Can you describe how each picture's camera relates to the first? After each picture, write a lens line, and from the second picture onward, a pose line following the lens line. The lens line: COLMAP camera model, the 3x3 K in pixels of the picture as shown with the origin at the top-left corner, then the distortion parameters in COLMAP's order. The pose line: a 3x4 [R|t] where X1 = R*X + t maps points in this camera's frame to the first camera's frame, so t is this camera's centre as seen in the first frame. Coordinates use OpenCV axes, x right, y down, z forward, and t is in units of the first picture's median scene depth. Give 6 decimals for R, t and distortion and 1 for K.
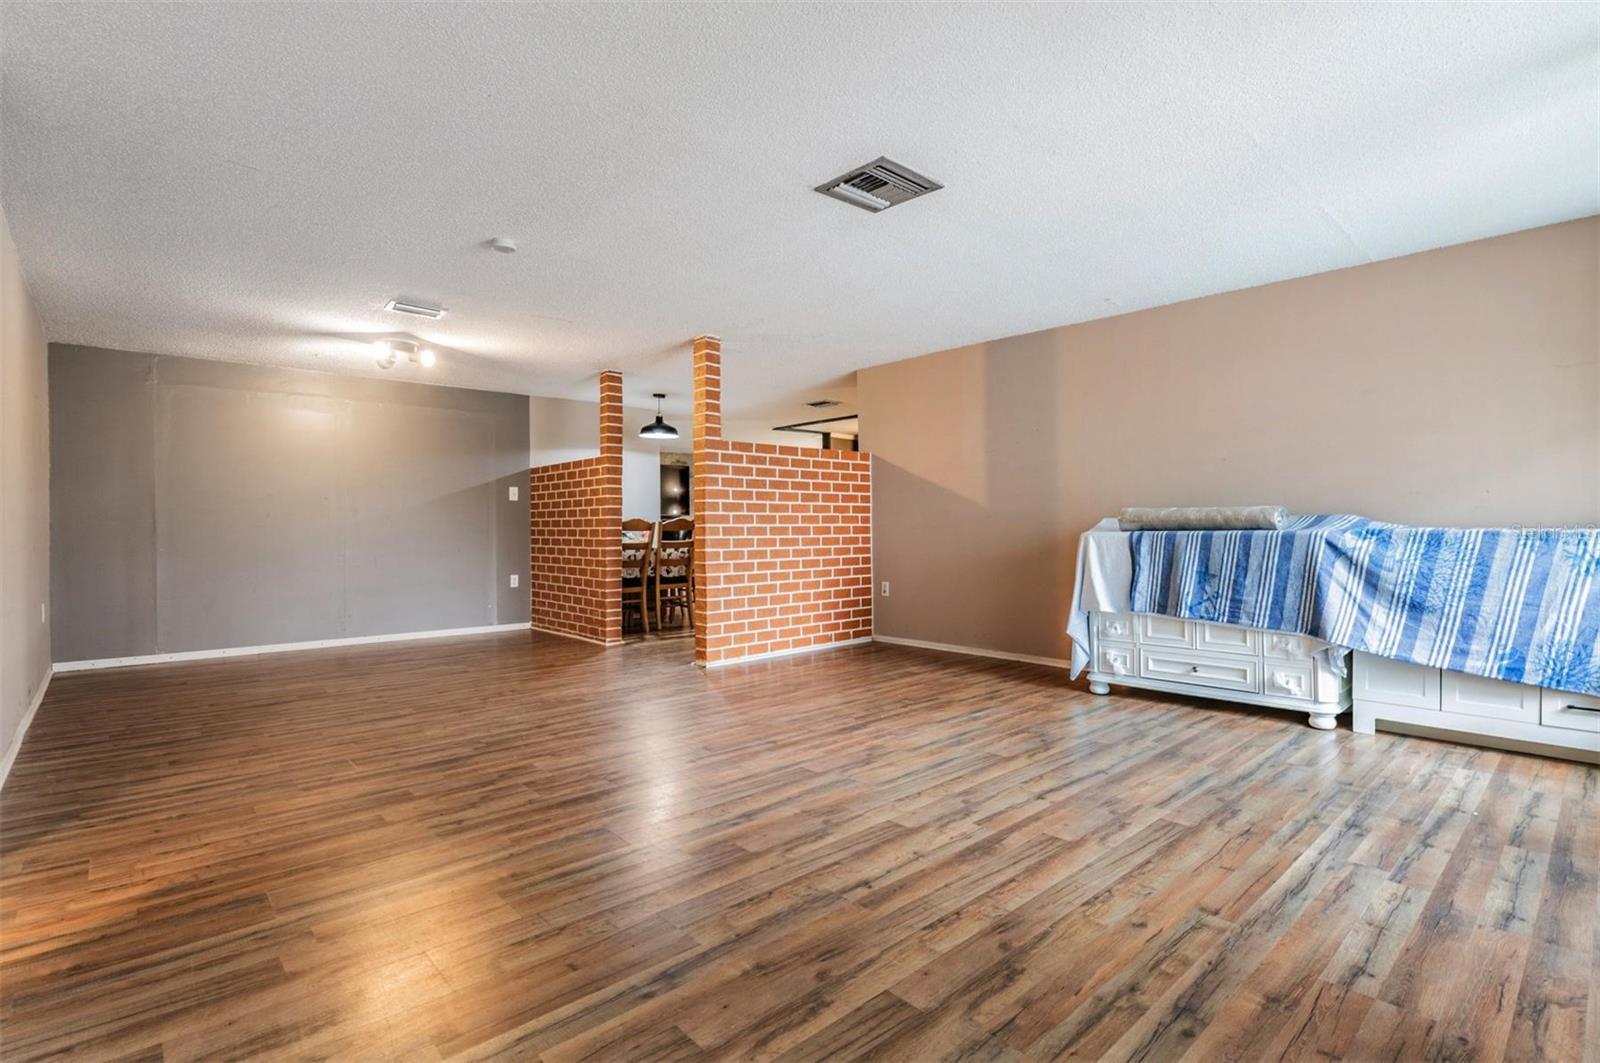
lens RADIAL K [[743.6, 0, 792.5], [0, 743.6, 527.1], [0, 0, 1]] dist [-0.001318, -0.000402]
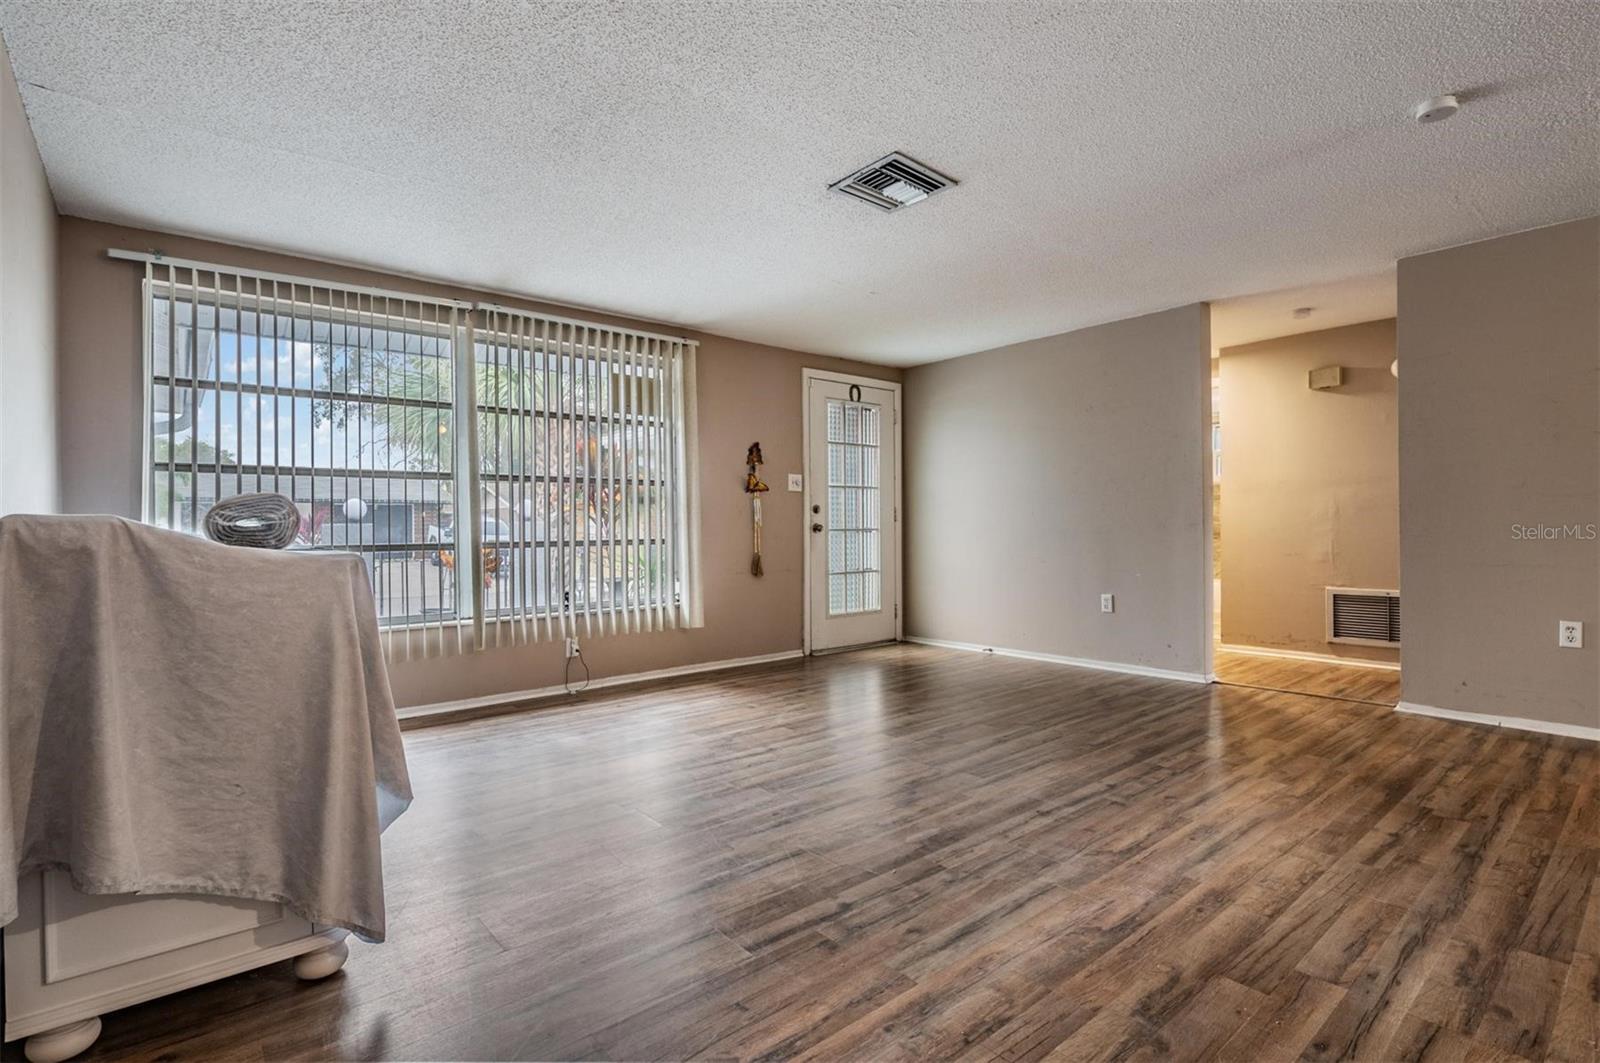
lens RADIAL K [[771.3, 0, 787.5], [0, 771.3, 525.2], [0, 0, 1]] dist [0.009960, -0.011894]
pose [[-0.998973, 0.017627, 0.041738, 0.204625], [0.017448, 0.999837, -0.004657, -0.002436], [-0.041813, -0.003924, -0.999118, 1.891497]]
